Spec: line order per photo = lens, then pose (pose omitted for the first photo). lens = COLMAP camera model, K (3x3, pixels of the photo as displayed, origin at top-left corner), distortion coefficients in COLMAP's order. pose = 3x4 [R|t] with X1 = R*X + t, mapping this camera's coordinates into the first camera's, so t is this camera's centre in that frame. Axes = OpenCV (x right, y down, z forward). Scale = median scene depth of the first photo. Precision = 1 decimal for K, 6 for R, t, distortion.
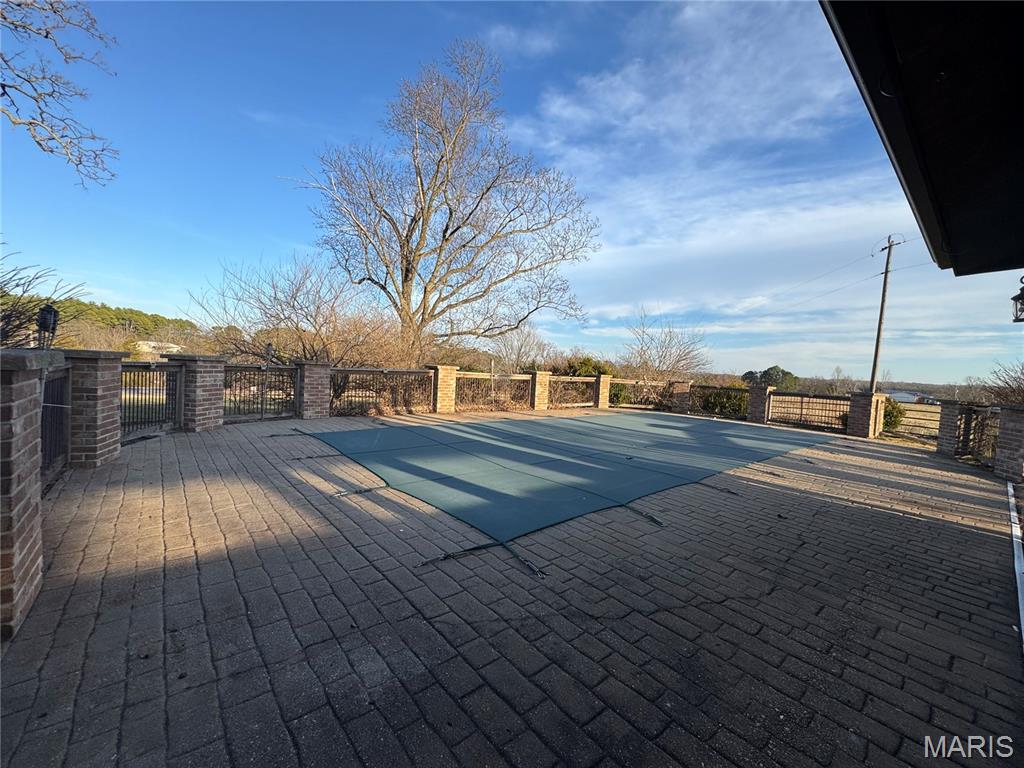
lens RADIAL K [[409.4, 0, 514.9], [0, 409.4, 392.3], [0, 0, 1]] dist [-0.001336, -0.000048]
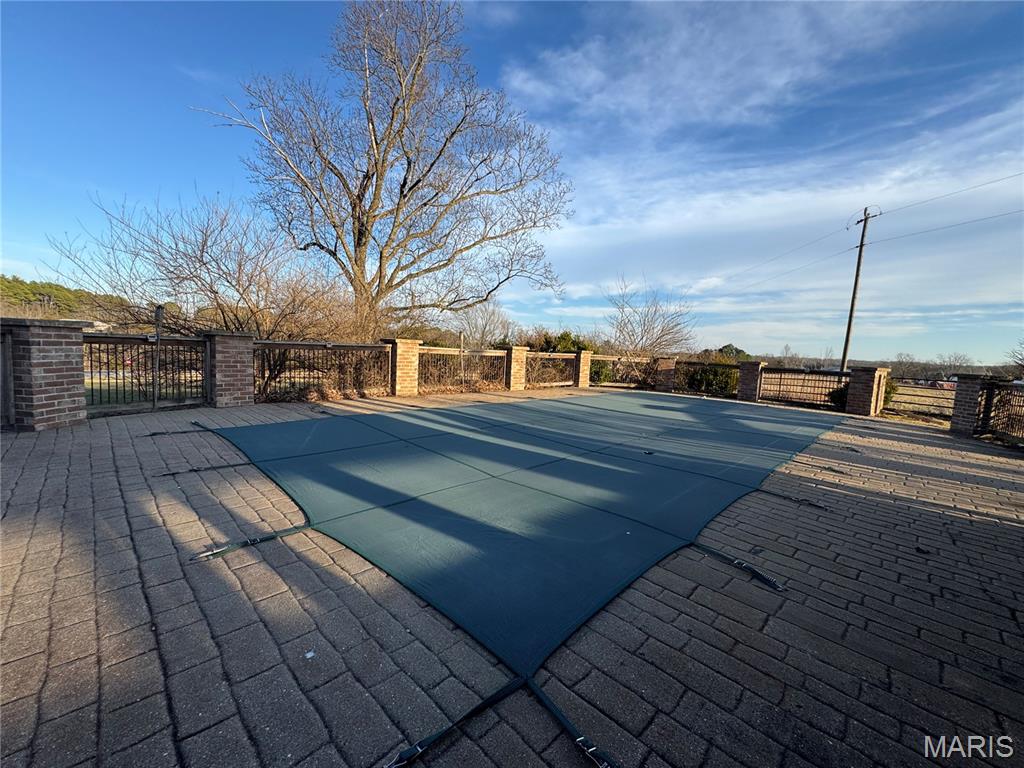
lens RADIAL K [[409.4, 0, 515.3], [0, 409.4, 384.3], [0, 0, 1]] dist [-0.001336, -0.000048]
pose [[0.995987, -0.012121, 0.088675, -0.019130], [0.009381, 0.999467, 0.031253, 0.002404], [-0.089006, -0.030295, 0.995570, 0.127429]]
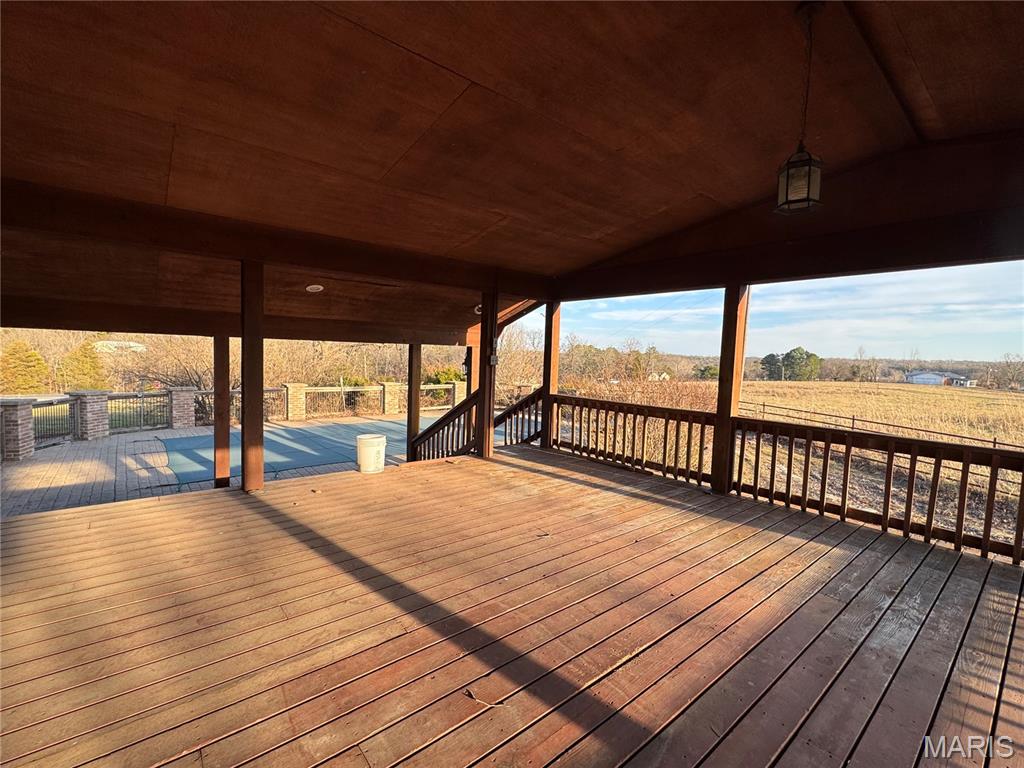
lens RADIAL K [[458.6, 0, 521.4], [0, 458.6, 384.0], [0, 0, 1]] dist [0.000980, 0.000180]
pose [[0.999507, -0.031047, -0.004621, 0.475451], [0.031044, 0.999518, -0.000771, -0.035281], [0.004643, 0.000627, 0.999989, -0.402849]]
